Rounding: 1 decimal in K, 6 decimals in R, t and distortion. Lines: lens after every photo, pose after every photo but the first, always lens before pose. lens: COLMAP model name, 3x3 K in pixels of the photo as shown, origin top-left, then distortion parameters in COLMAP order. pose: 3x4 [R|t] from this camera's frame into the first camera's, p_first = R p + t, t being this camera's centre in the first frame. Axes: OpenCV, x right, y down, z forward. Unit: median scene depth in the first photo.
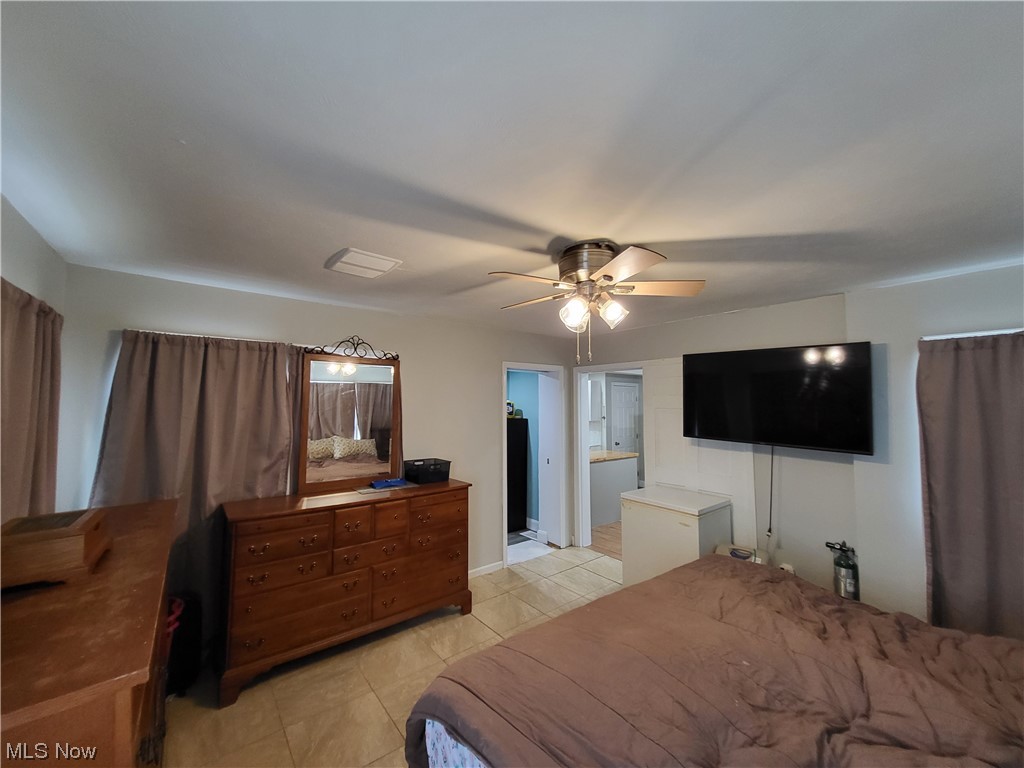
lens RADIAL K [[398.1, 0, 509.0], [0, 398.1, 382.9], [0, 0, 1]] dist [-0.004065, -0.001378]
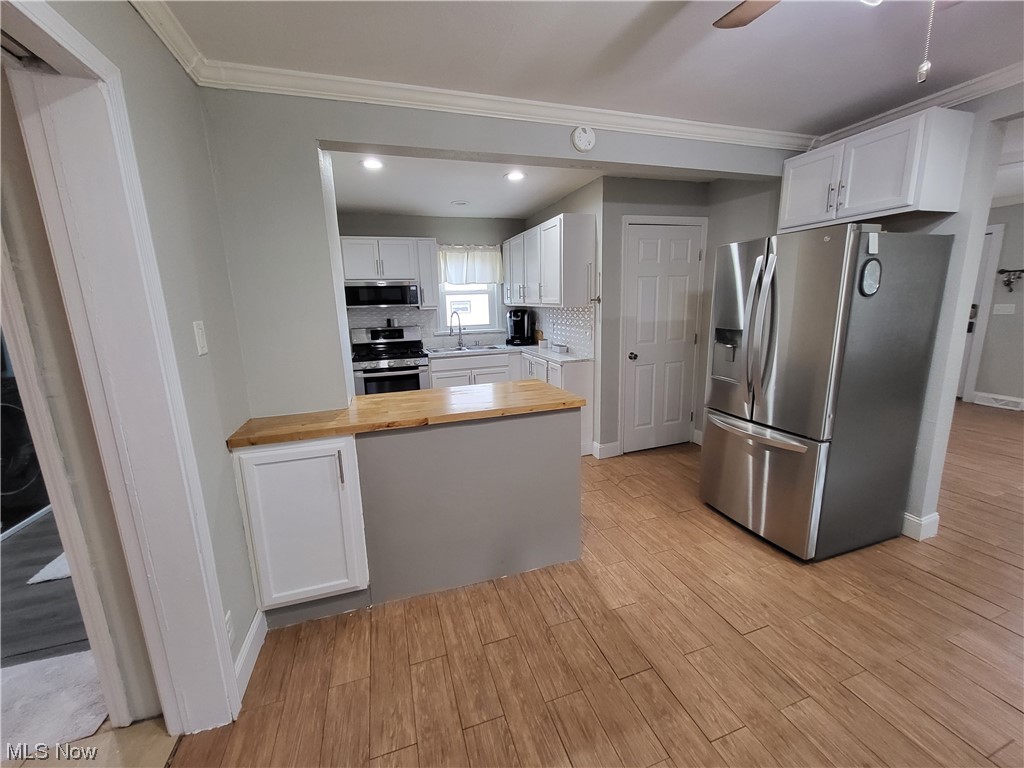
lens RADIAL K [[398.1, 0, 507.6], [0, 398.1, 378.2], [0, 0, 1]] dist [-0.004065, -0.001378]
pose [[0.936303, 0.034326, -0.349513, 0.303411], [0.055160, 0.968486, 0.242883, 0.058834], [0.346836, -0.246691, 0.904902, 0.536489]]
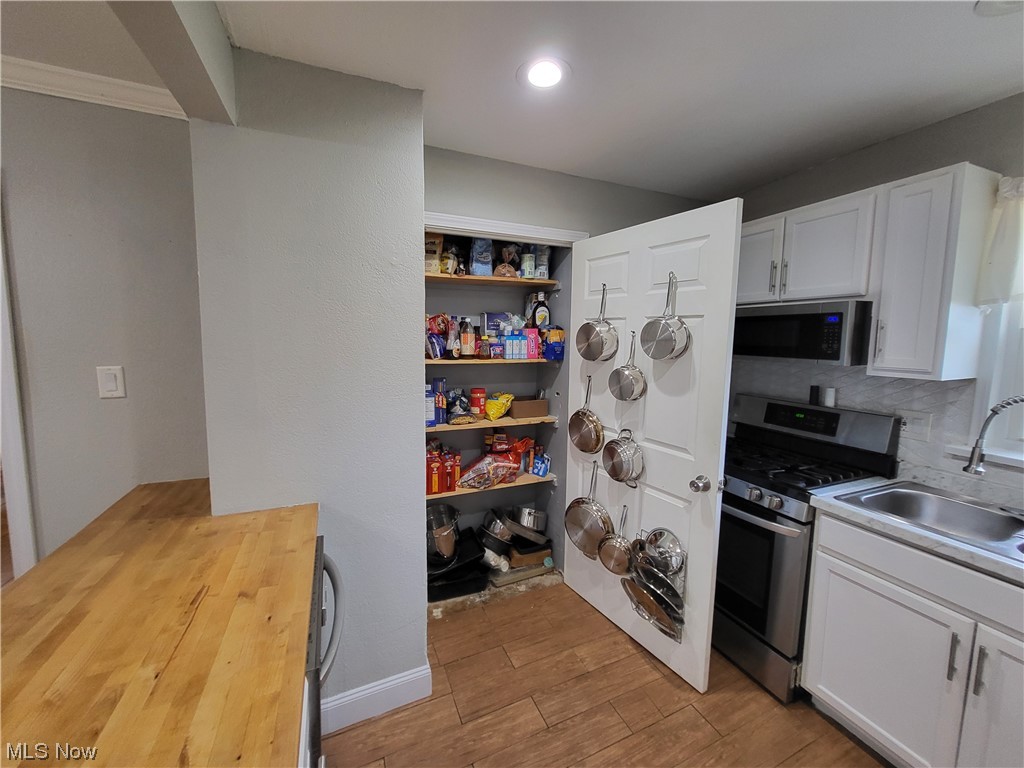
lens RADIAL K [[398.1, 0, 509.5], [0, 398.1, 375.8], [0, 0, 1]] dist [-0.004065, -0.001378]
pose [[-0.263485, 0.089252, -0.960526, 0.236761], [0.048972, 0.995664, 0.079083, 0.069324], [0.963420, -0.026202, -0.266713, 0.911385]]
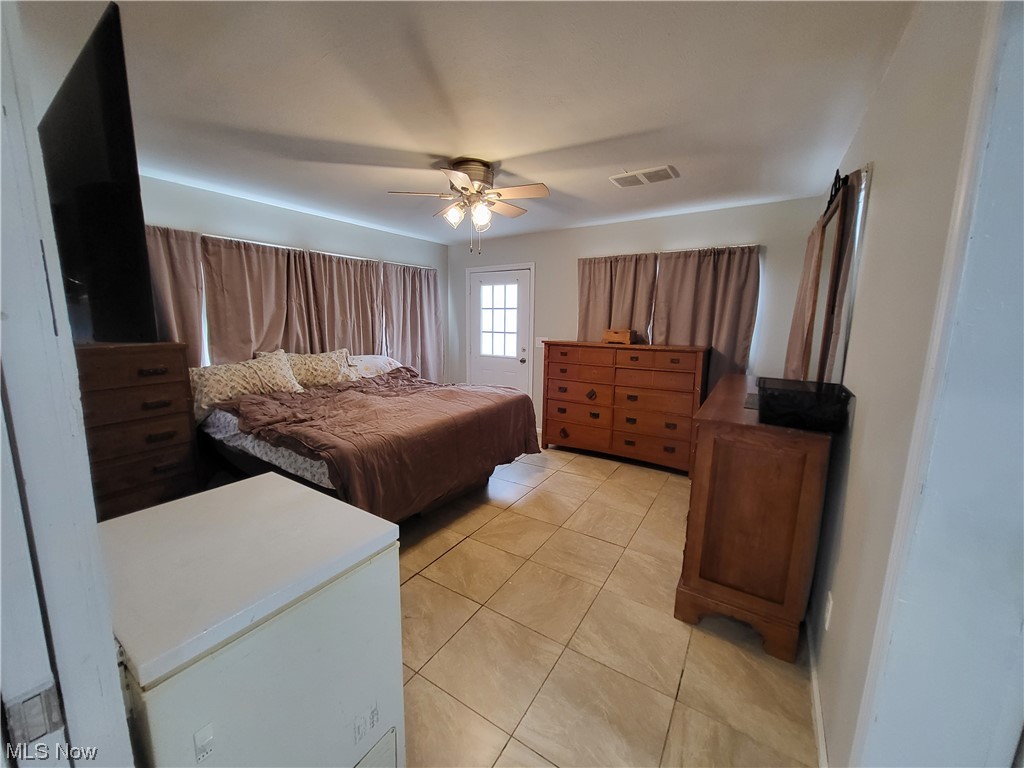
lens RADIAL K [[398.1, 0, 507.9], [0, 398.1, 379.8], [0, 0, 1]] dist [-0.004065, -0.001378]
pose [[-0.948306, 0.037733, -0.315105, 0.137195], [0.003949, 0.994233, 0.107172, 0.060493], [0.317331, 0.100388, -0.942986, 0.608060]]
